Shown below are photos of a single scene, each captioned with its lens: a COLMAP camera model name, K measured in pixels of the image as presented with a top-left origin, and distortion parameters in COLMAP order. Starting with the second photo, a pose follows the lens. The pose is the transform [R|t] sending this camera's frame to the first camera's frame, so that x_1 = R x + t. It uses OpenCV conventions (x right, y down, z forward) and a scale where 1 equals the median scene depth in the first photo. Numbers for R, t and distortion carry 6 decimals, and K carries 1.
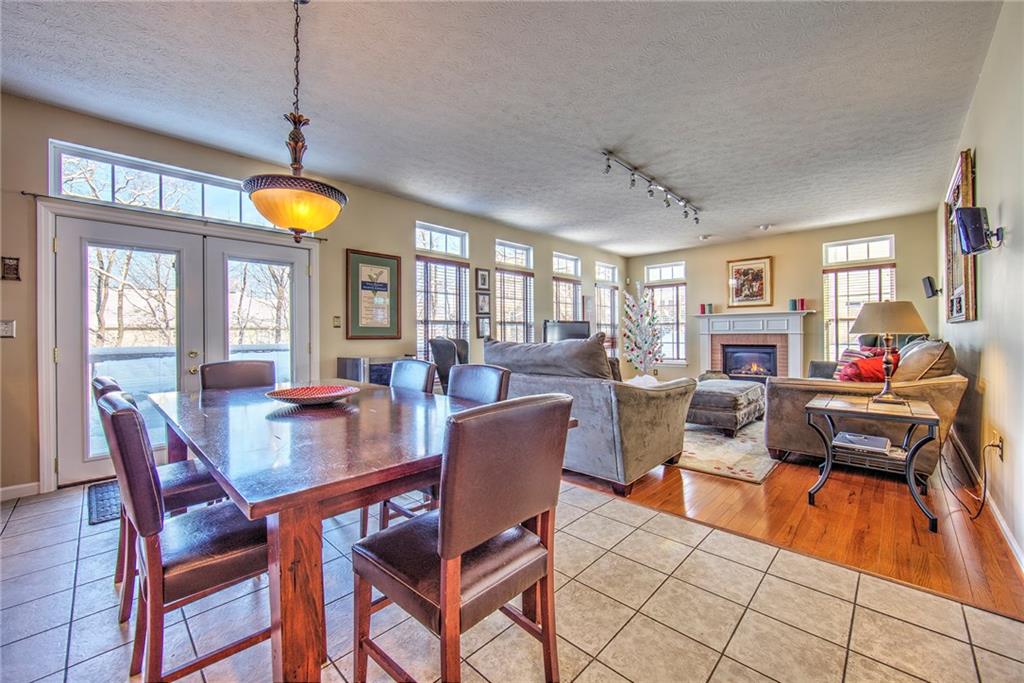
lens RADIAL K [[405.6, 0, 518.8], [0, 405.6, 335.5], [0, 0, 1]] dist [-0.008816, 0.001212]
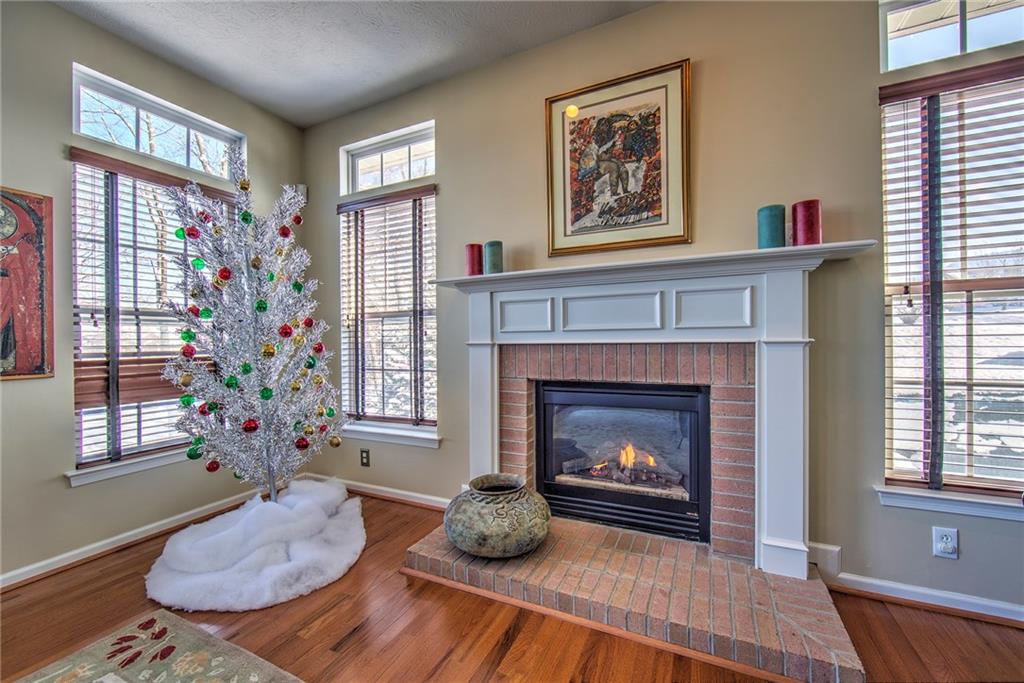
lens RADIAL K [[405.6, 0, 521.8], [0, 405.6, 354.1], [0, 0, 1]] dist [-0.008816, 0.001212]
pose [[0.950221, -0.022285, 0.310780, 0.459735], [0.010549, 0.999168, 0.039395, -0.009489], [-0.311399, -0.034155, 0.949665, 0.823763]]
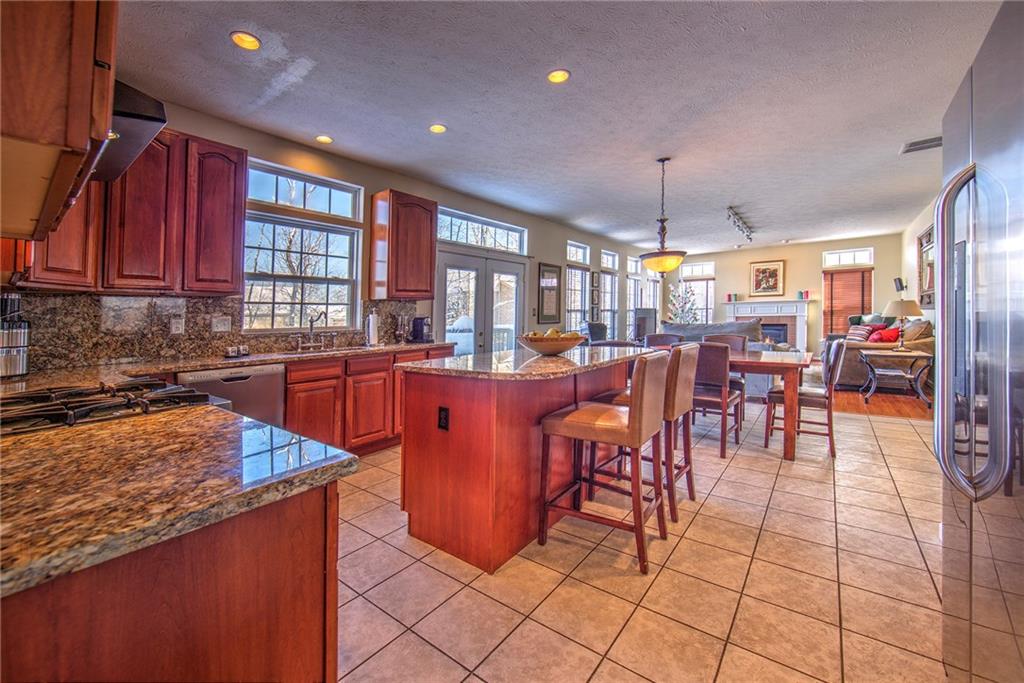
lens RADIAL K [[405.6, 0, 495.5], [0, 405.6, 332.8], [0, 0, 1]] dist [-0.008816, 0.001212]
pose [[0.998044, -0.014173, 0.060890, -0.465266], [0.012250, 0.999418, 0.031835, -0.004448], [-0.061306, -0.031026, 0.997637, -0.330574]]
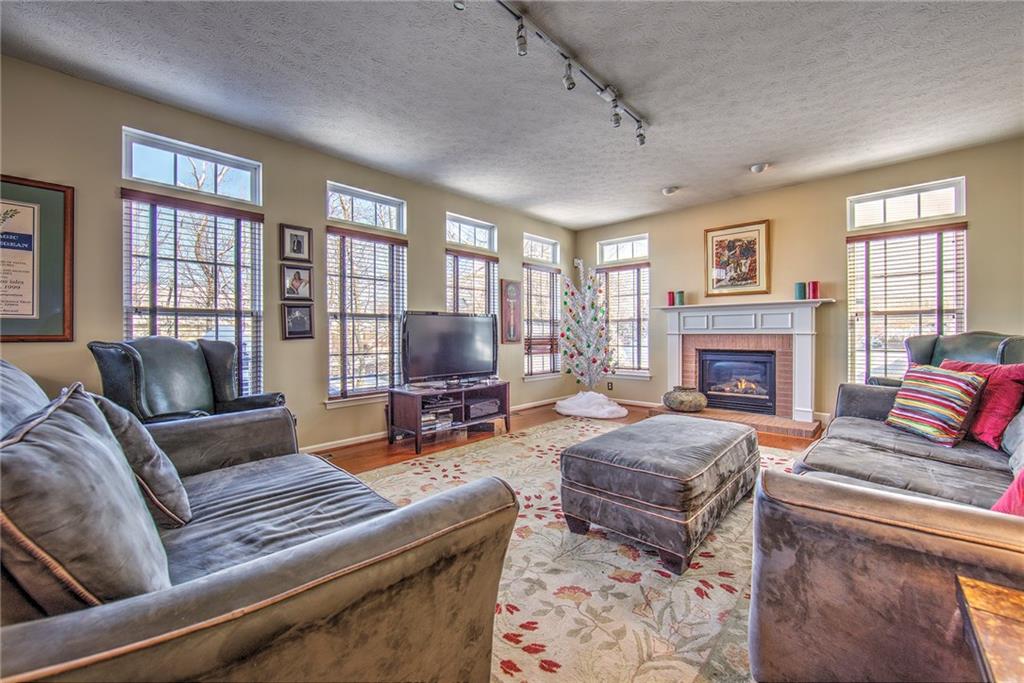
lens RADIAL K [[405.6, 0, 520.0], [0, 405.6, 335.3], [0, 0, 1]] dist [-0.008816, 0.001212]
pose [[0.999939, 0.003530, 0.010478, 0.216394], [-0.003546, 0.999993, 0.001510, -0.002415], [-0.010473, -0.001547, 0.999944, 0.349814]]
